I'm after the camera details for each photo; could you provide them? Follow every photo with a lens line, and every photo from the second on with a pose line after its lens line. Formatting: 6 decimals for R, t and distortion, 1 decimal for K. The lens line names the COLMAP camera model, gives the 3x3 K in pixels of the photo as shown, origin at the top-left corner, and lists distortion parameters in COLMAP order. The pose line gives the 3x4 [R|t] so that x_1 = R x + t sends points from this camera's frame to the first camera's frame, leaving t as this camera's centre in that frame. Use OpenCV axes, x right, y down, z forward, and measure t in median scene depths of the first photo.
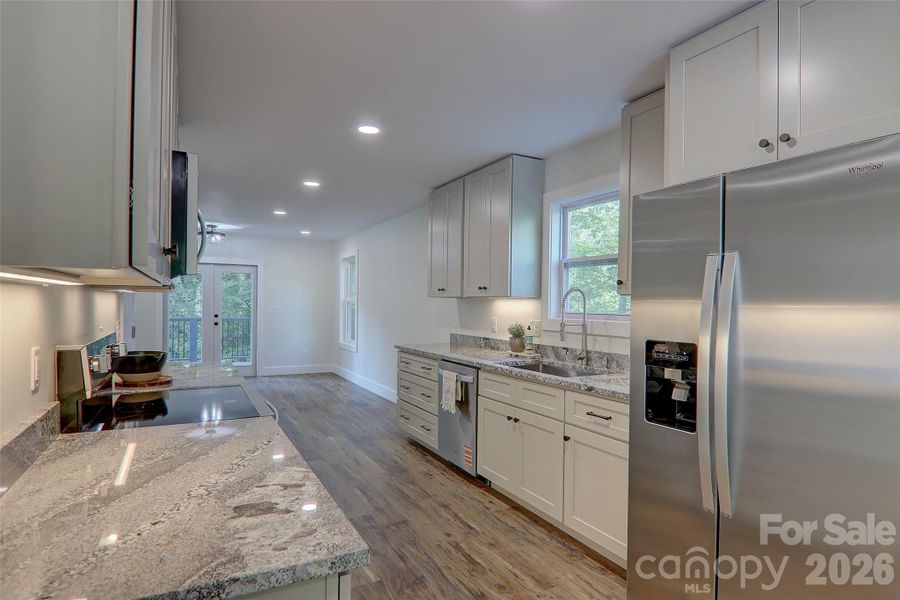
lens RADIAL K [[494.9, 0, 452.0], [0, 494.9, 300.8], [0, 0, 1]] dist [-0.003939, -0.002061]
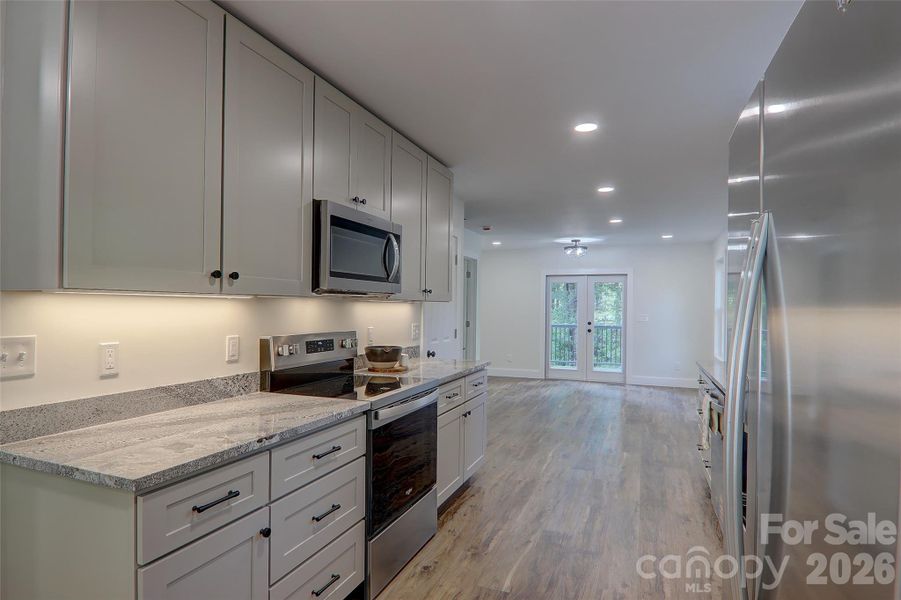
lens RADIAL K [[495.5, 0, 452.5], [0, 495.5, 300.8], [0, 0, 1]] dist [-0.003939, -0.002061]
pose [[0.654094, -0.016604, -0.756231, 0.374726], [0.002788, 0.999805, -0.019541, 0.004328], [0.756408, 0.010673, 0.654013, 0.188395]]
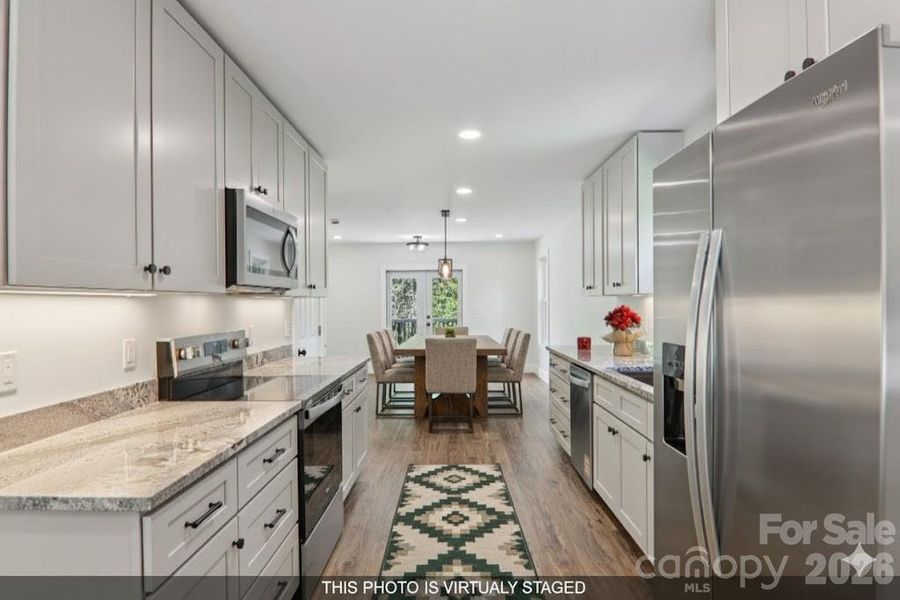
lens RADIAL K [[506.4, 0, 450.0], [0, 506.4, 300.0], [0, 0, 1]] dist [-0.001032, -0.001053]
pose [[0.879459, -0.022278, -0.475453, 0.285014], [0.021073, 0.999747, -0.007866, 0.004338], [0.475508, -0.003101, 0.879706, 0.054785]]
